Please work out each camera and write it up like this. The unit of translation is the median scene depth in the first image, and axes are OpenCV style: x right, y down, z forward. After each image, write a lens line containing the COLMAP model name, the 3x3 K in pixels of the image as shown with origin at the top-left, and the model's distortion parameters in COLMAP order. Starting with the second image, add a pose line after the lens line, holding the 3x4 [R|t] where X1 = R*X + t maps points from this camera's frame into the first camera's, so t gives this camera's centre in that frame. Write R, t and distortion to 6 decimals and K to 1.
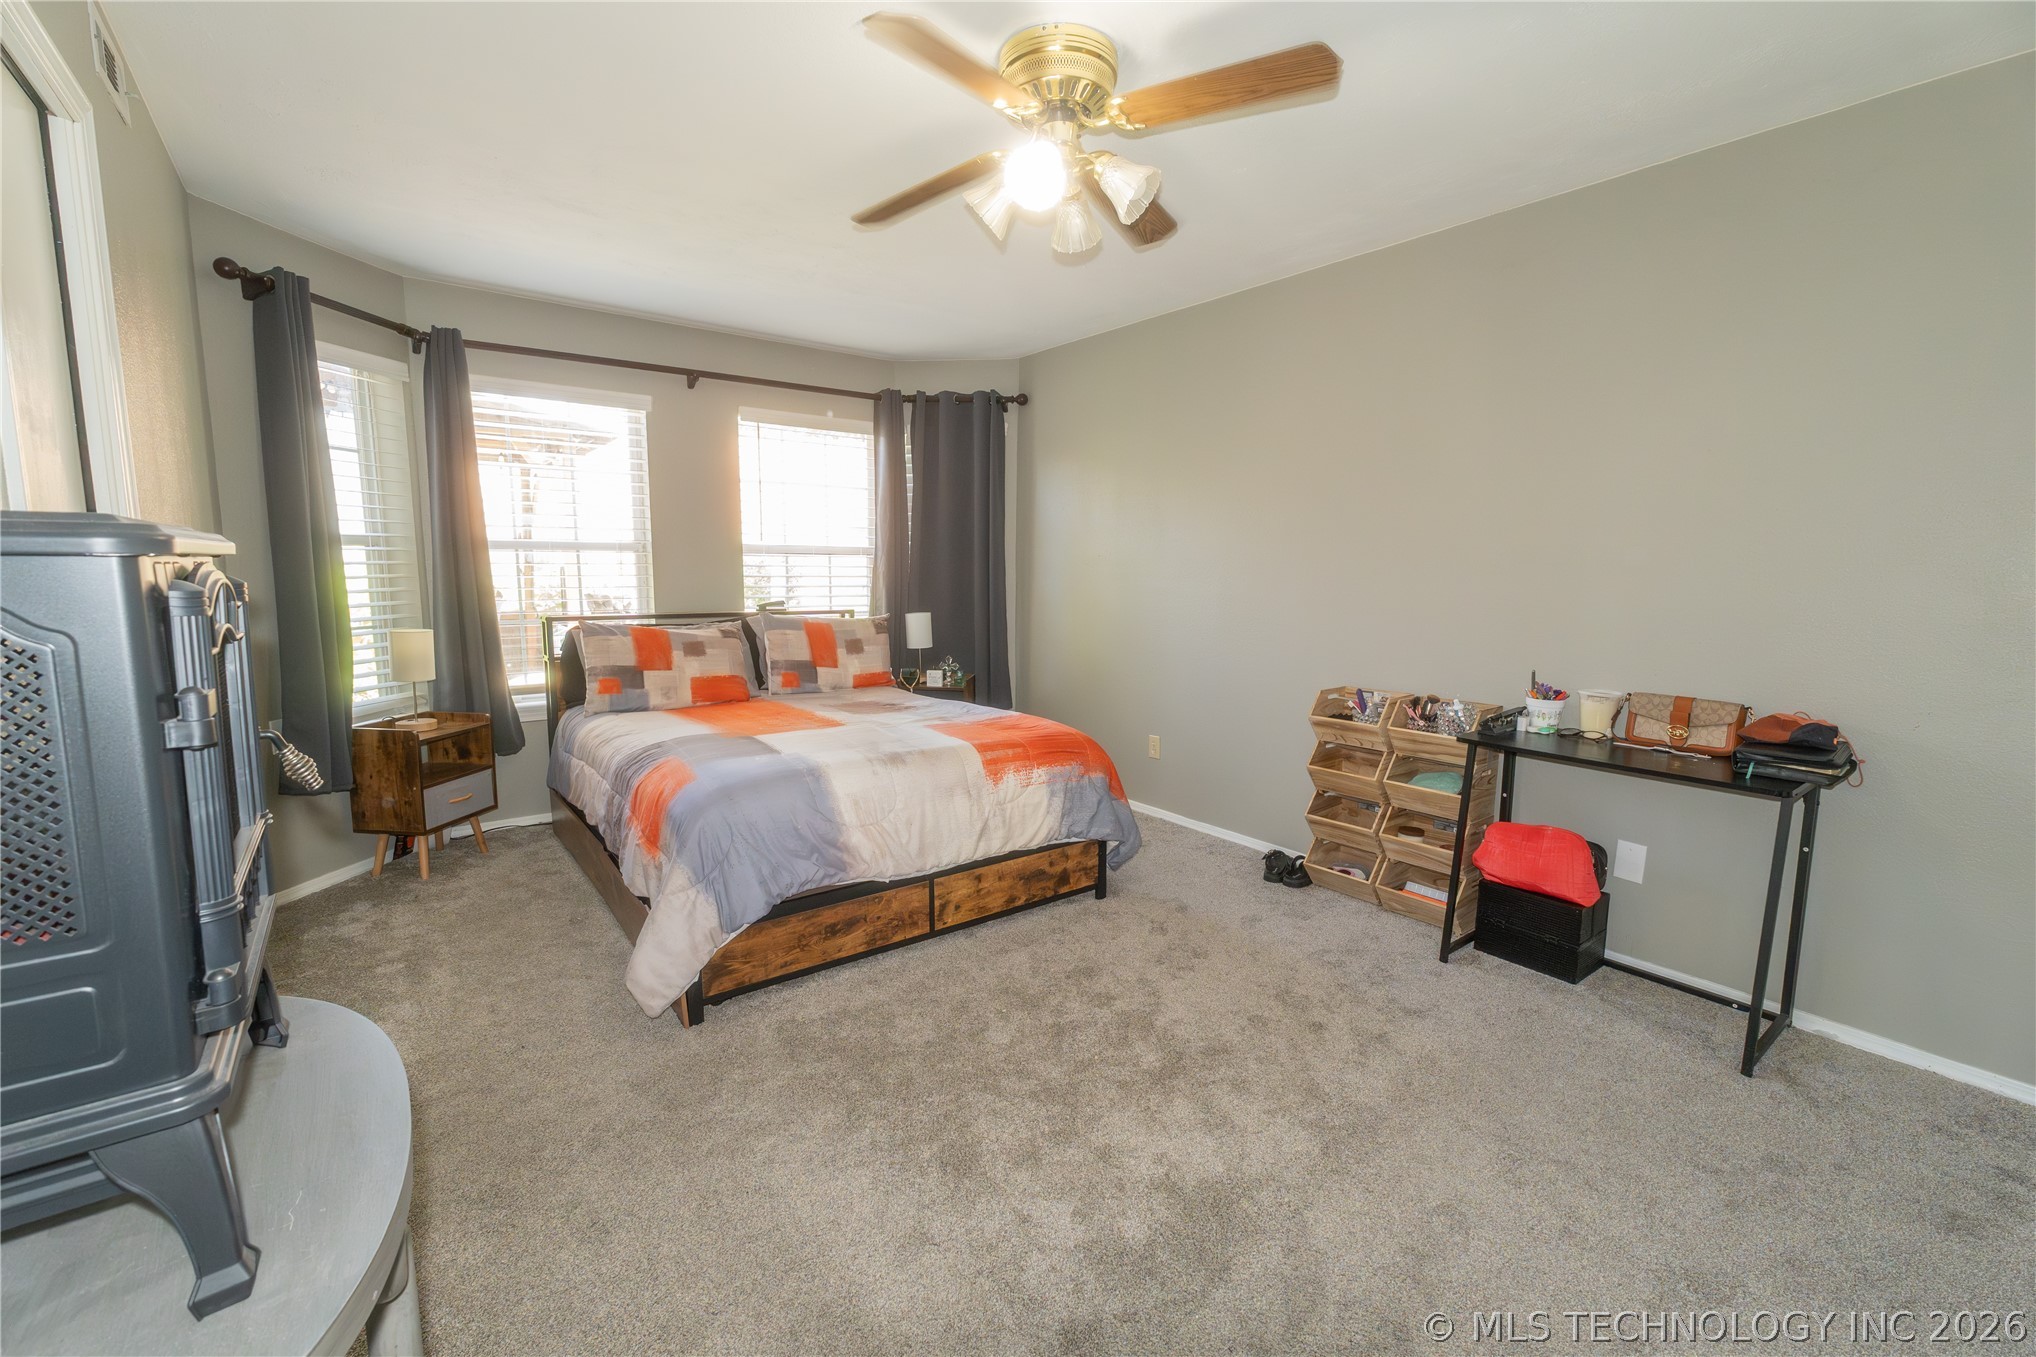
lens RADIAL K [[875.6, 0, 1012.1], [0, 875.6, 675.5], [0, 0, 1]] dist [-0.000408, -0.000369]
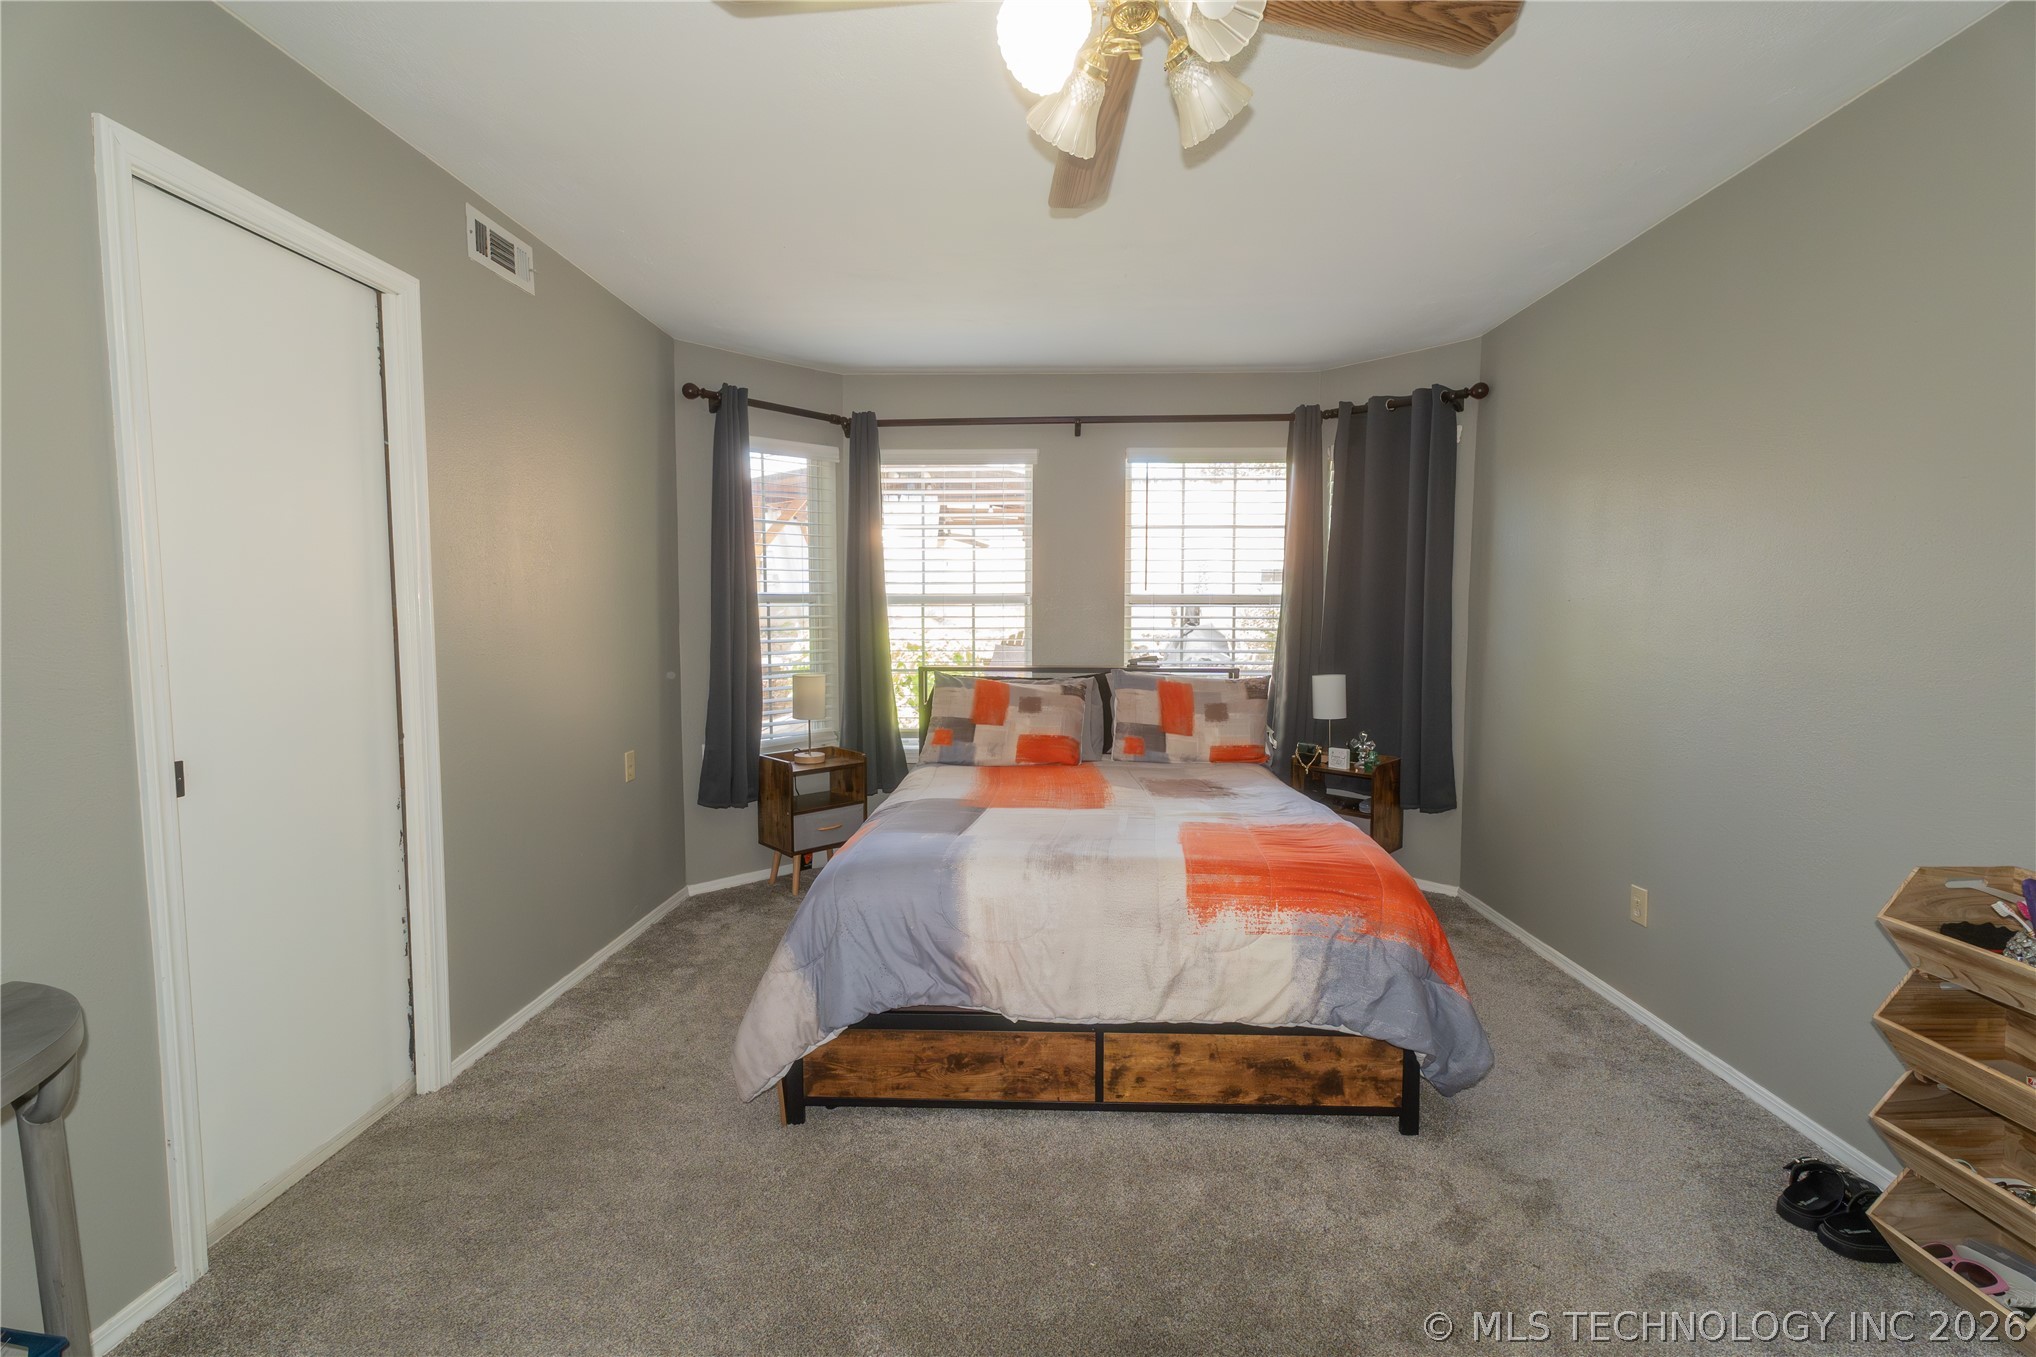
lens RADIAL K [[875.6, 0, 1004.6], [0, 875.6, 674.3], [0, 0, 1]] dist [-0.000408, -0.000369]
pose [[0.772059, 0.035400, -0.634564, 0.261627], [-0.073754, 0.996692, -0.034132, -0.034655], [0.631257, 0.073154, 0.772116, 0.292456]]
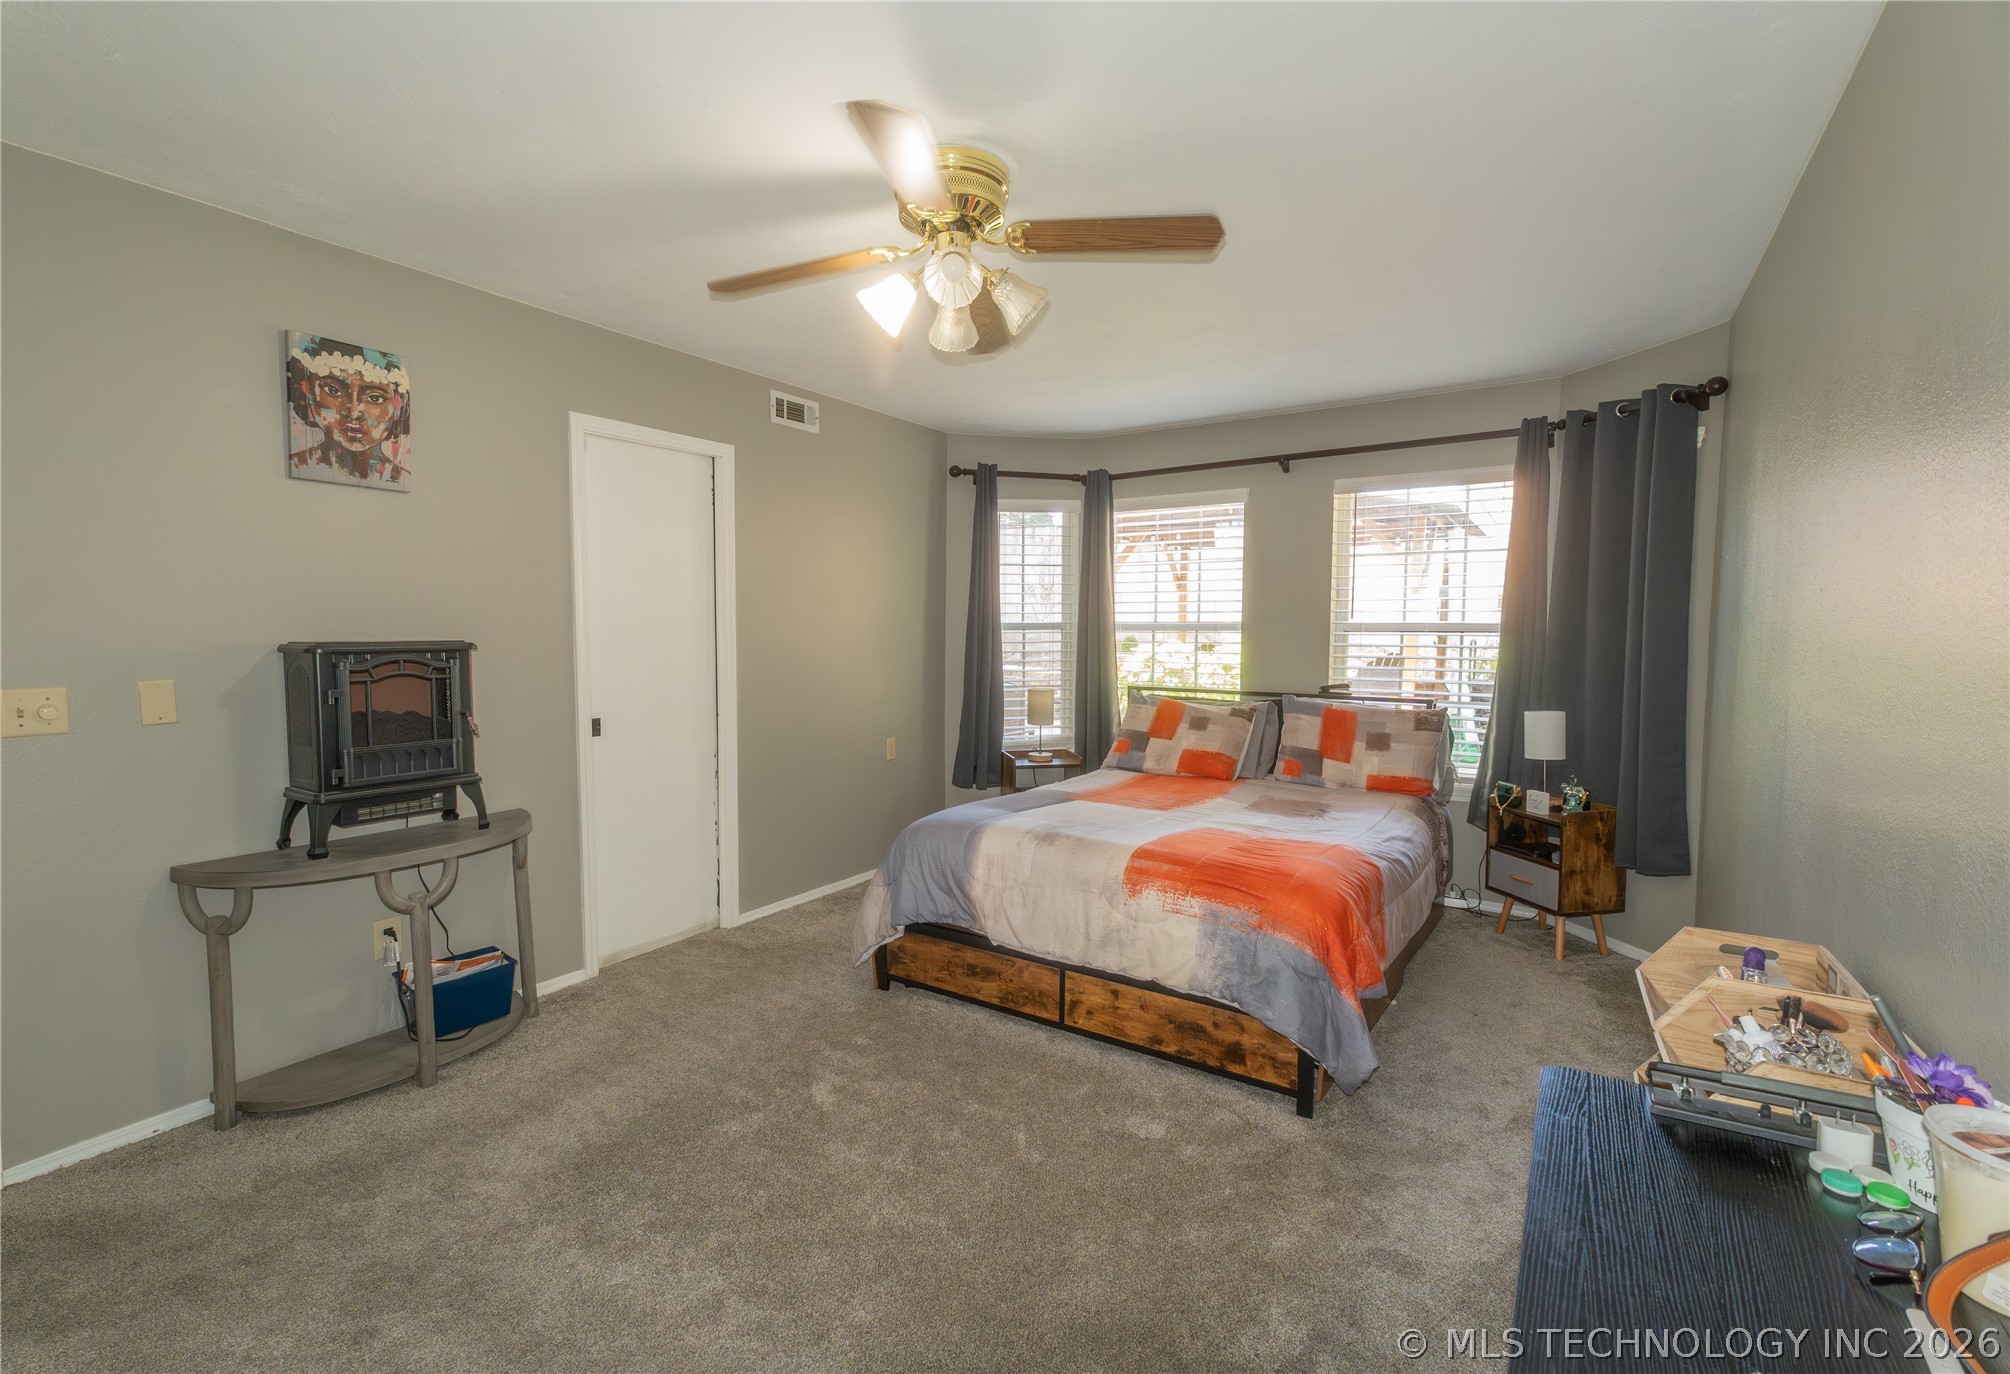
lens RADIAL K [[869.3, 0, 951.7], [0, 869.3, 682.3], [0, 0, 1]] dist [-0.010229, 0.000470]
pose [[0.299709, 0.049972, -0.952721, 0.657888], [-0.118267, 0.992870, 0.014874, -0.072084], [0.946672, 0.108218, 0.303482, 0.466359]]
